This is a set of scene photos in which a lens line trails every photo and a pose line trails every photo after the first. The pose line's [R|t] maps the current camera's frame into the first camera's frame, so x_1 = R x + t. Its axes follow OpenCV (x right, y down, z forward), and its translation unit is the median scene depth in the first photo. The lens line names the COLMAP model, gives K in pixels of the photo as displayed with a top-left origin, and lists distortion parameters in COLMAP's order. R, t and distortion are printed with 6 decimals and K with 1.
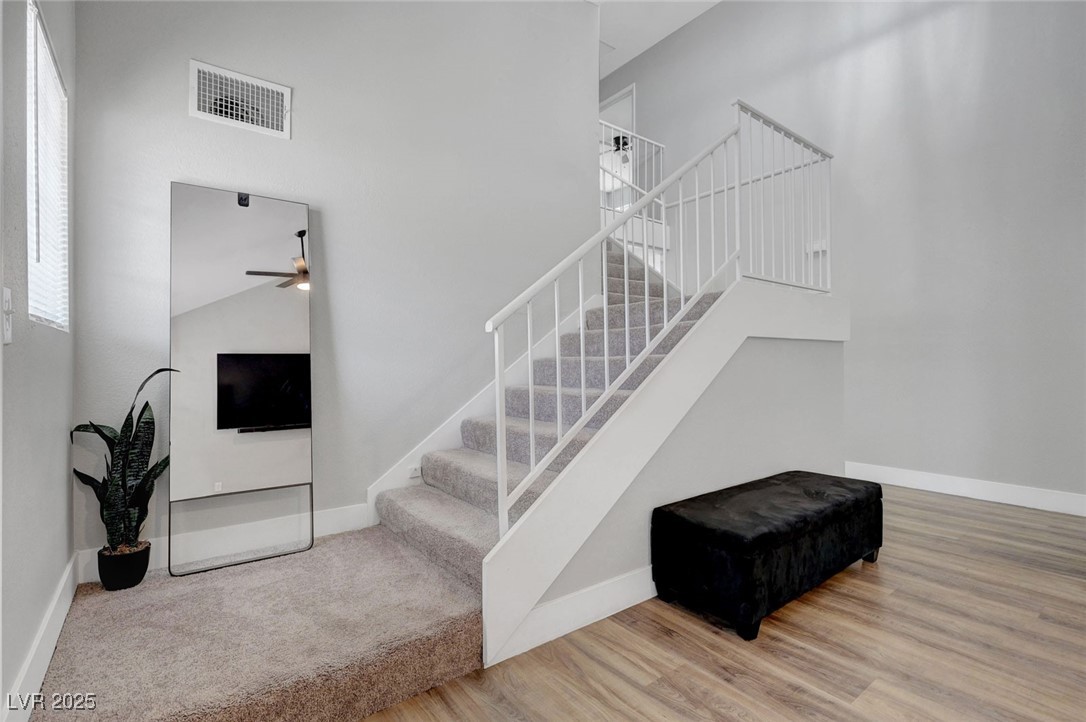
lens RADIAL K [[499.5, 0, 543.0], [0, 499.5, 361.0], [0, 0, 1]] dist [-0.000316, -0.000095]
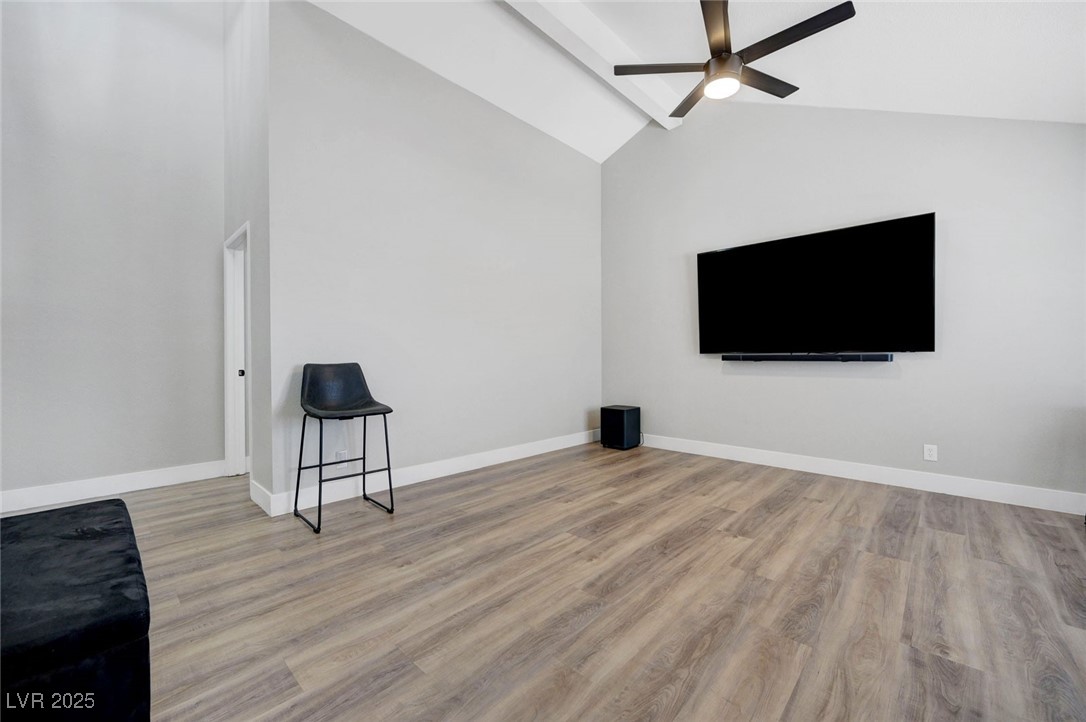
lens RADIAL K [[427.5, 0, 550.1], [0, 427.5, 360.6], [0, 0, 1]] dist [0.001212, -0.000402]
pose [[-0.166376, -0.002700, 0.986059, -0.272661], [-0.000290, 0.999996, 0.002689, 0.000197], [-0.986062, 0.000161, -0.166376, 0.518055]]
